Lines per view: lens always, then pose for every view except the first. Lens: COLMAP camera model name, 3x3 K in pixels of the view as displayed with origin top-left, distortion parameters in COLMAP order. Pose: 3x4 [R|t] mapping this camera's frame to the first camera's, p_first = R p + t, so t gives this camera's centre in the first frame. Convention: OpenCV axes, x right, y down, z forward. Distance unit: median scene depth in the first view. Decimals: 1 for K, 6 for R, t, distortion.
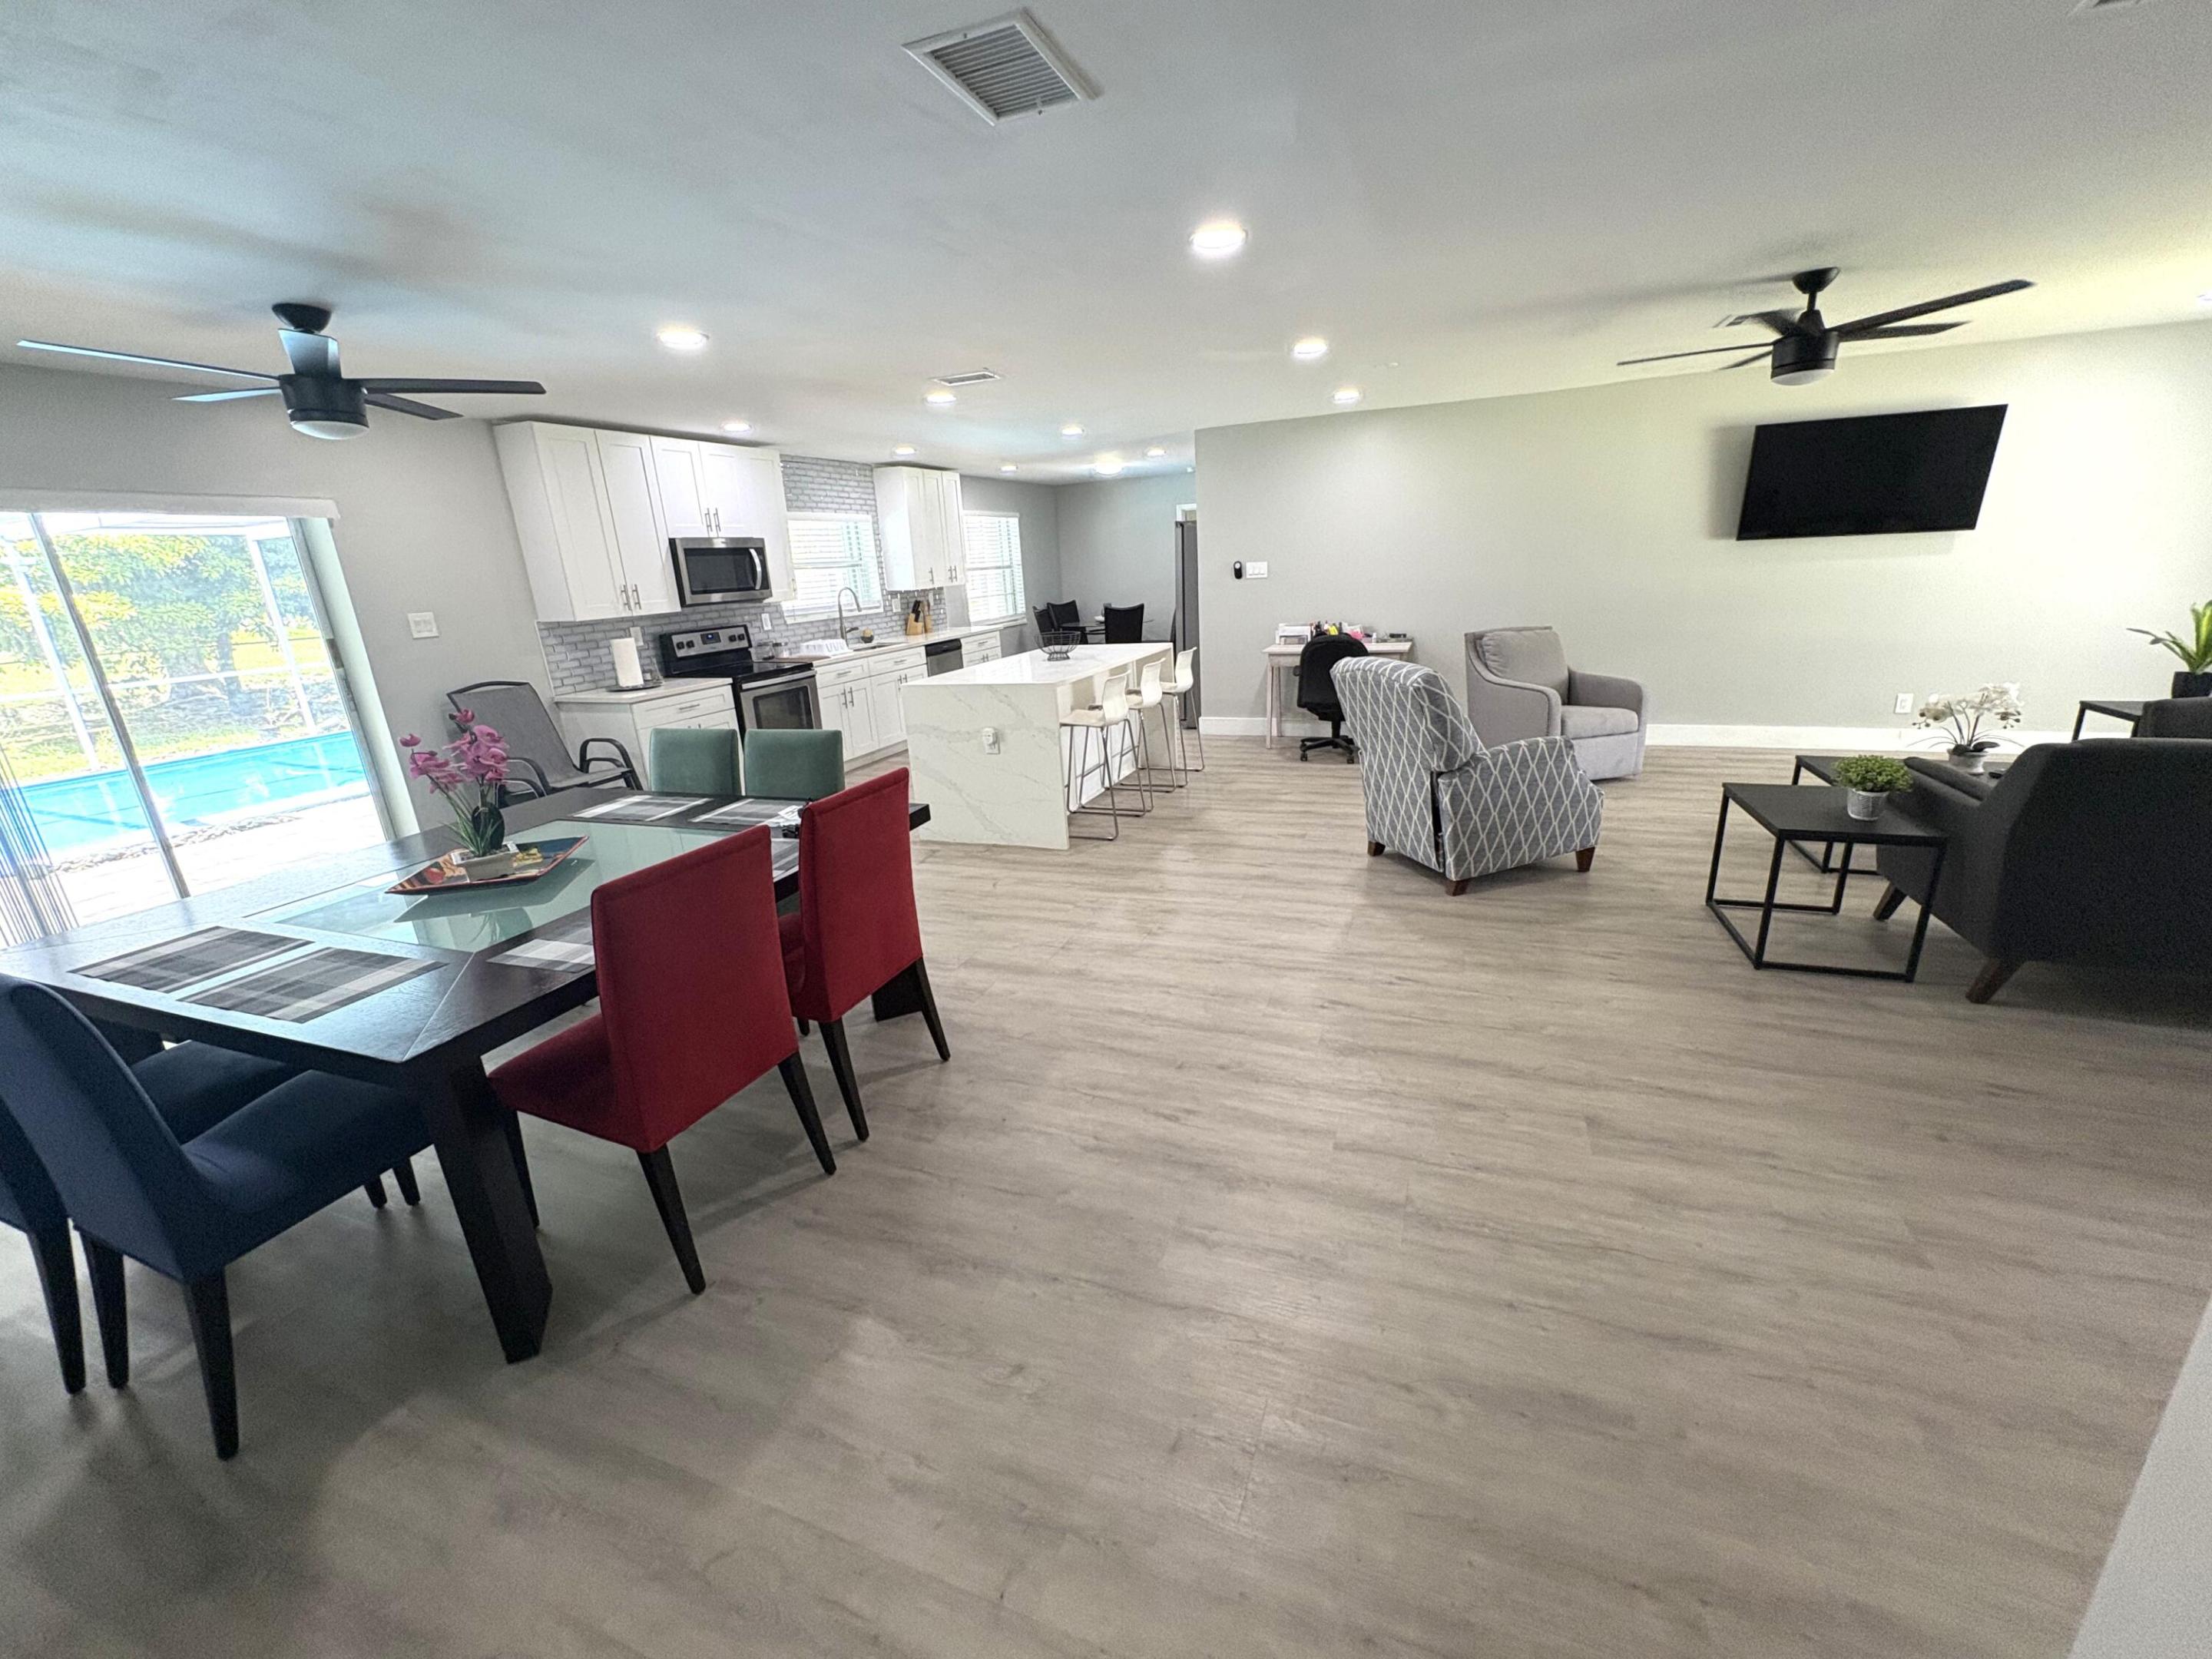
lens RADIAL K [[882.7, 0, 1107.1], [0, 882.7, 829.3], [0, 0, 1]] dist [-0.000236, 0.000675]
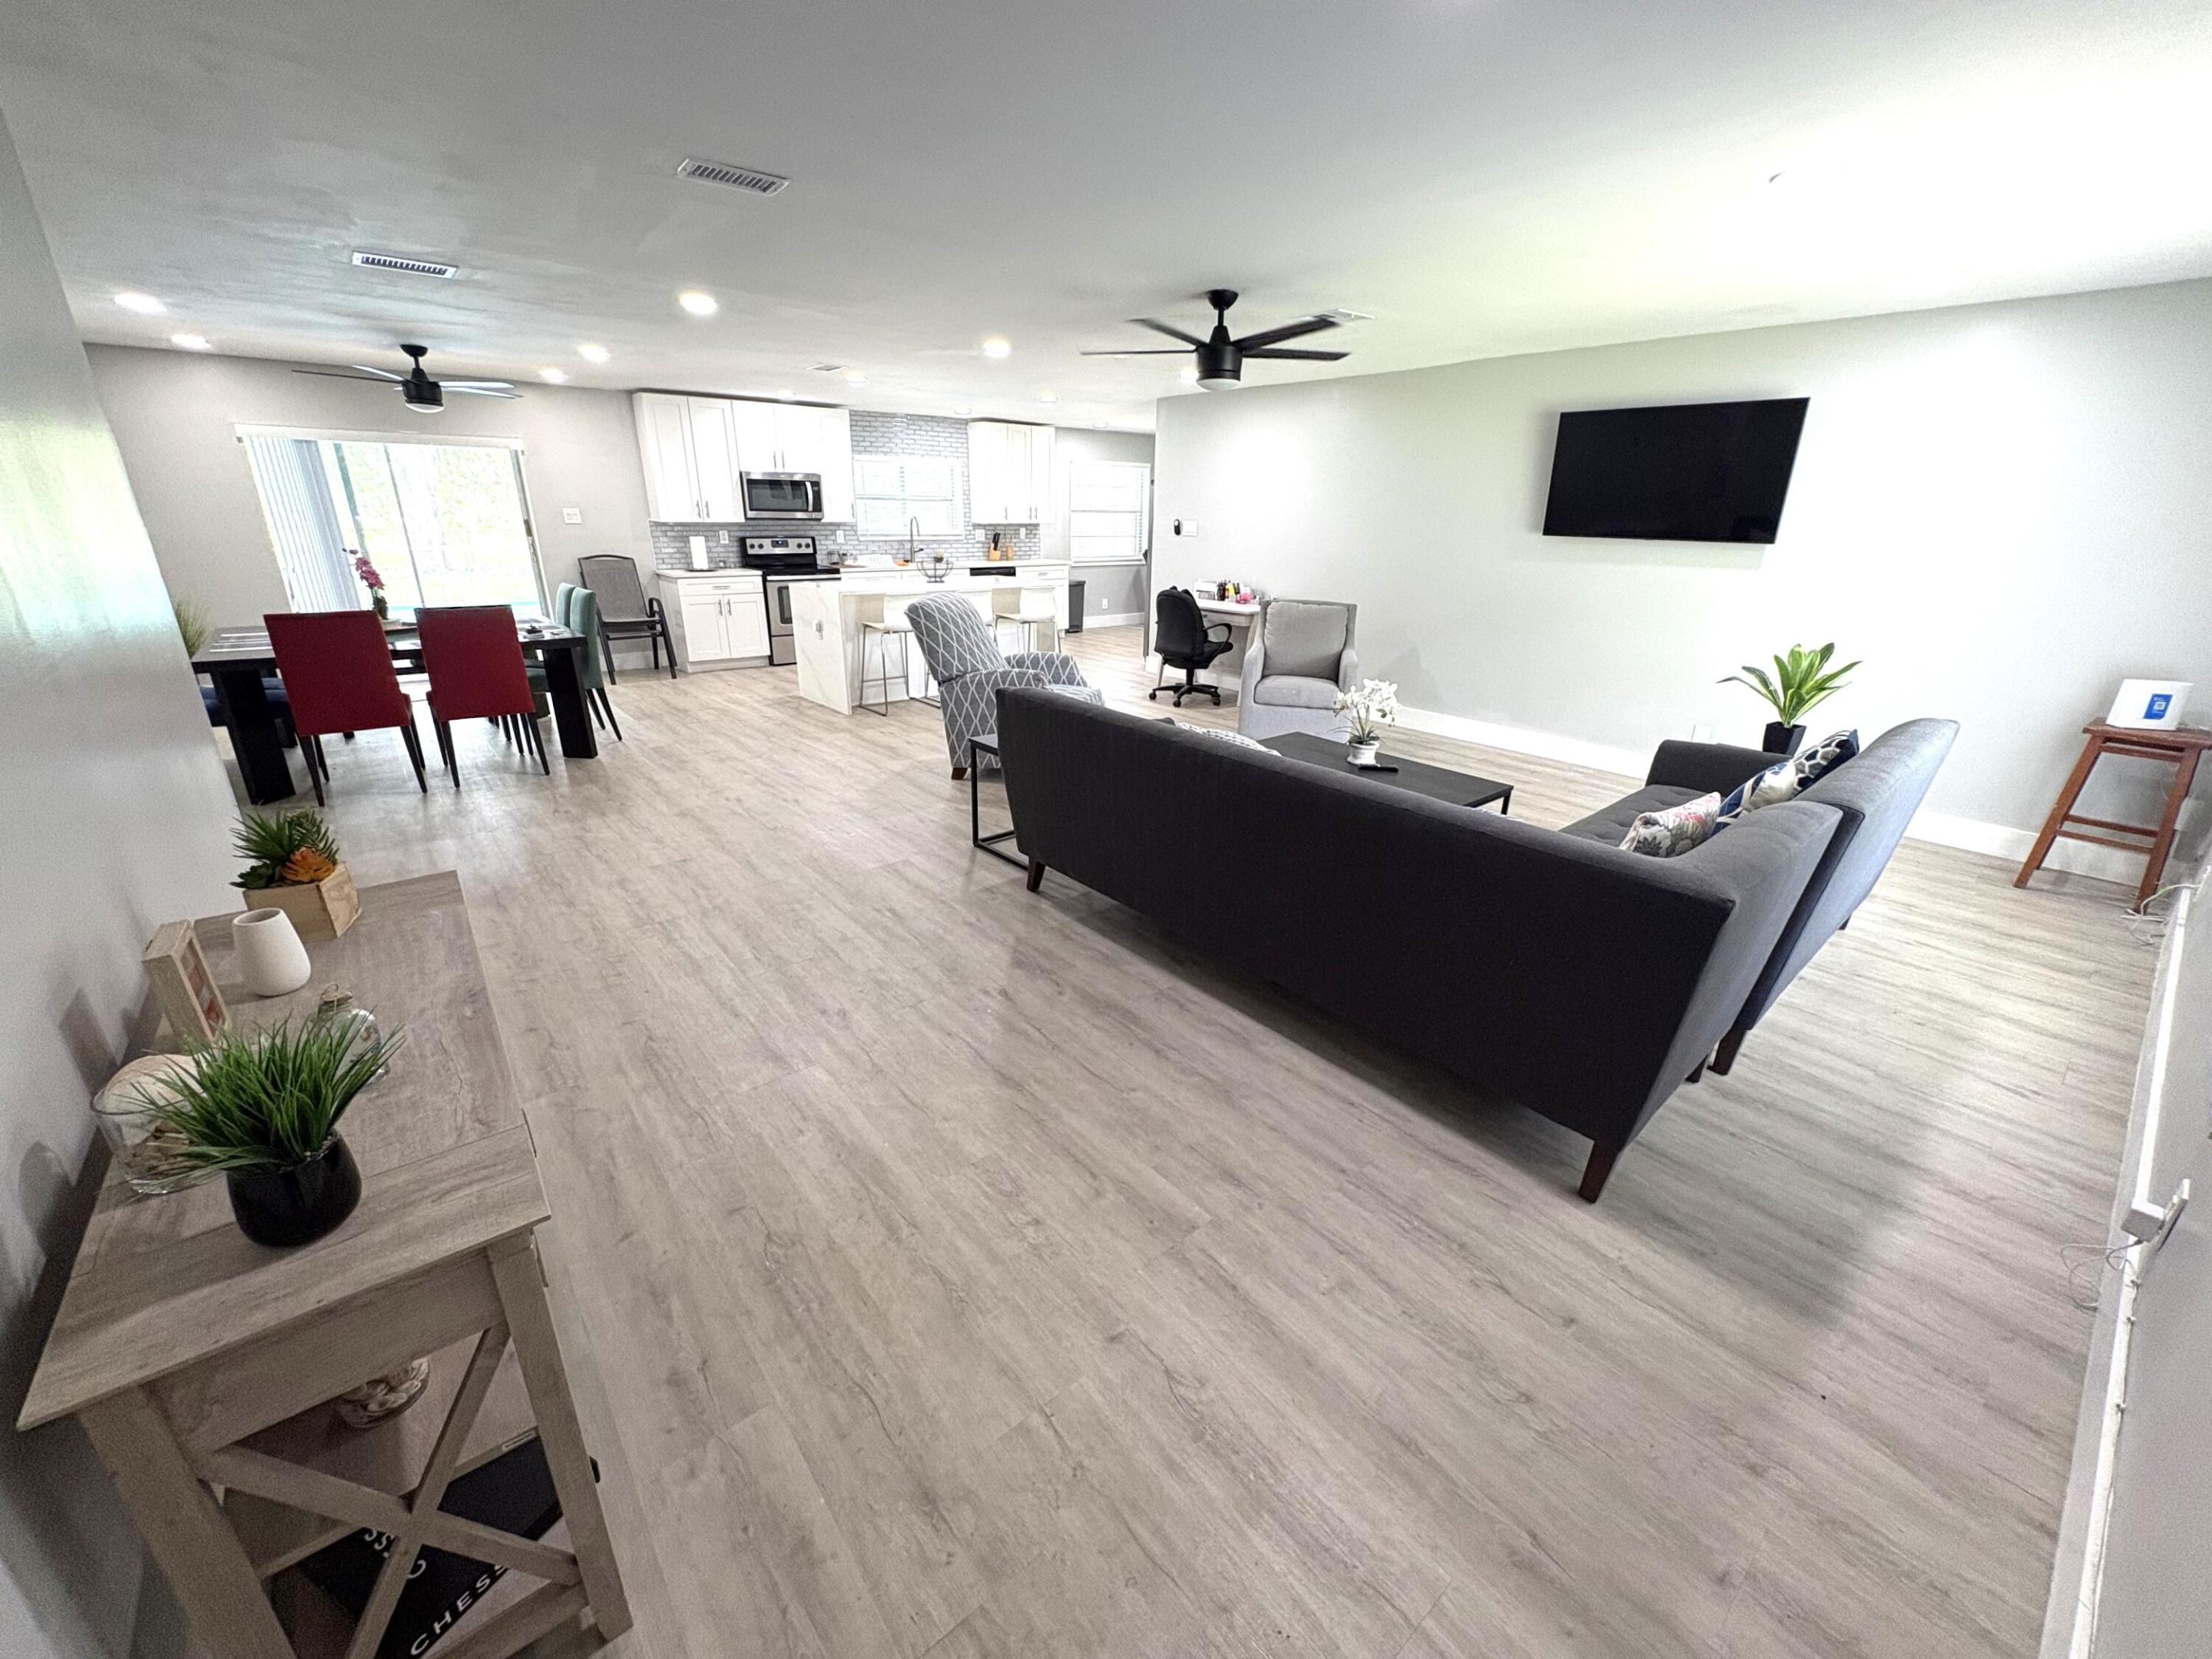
lens RADIAL K [[882.7, 0, 1107.0], [0, 882.7, 830.6], [0, 0, 1]] dist [-0.000236, 0.000675]
pose [[0.876283, 0.227291, -0.424814, 0.873993], [-0.200882, 0.973793, 0.106646, -0.027633], [0.437921, -0.008114, 0.898977, -0.067650]]
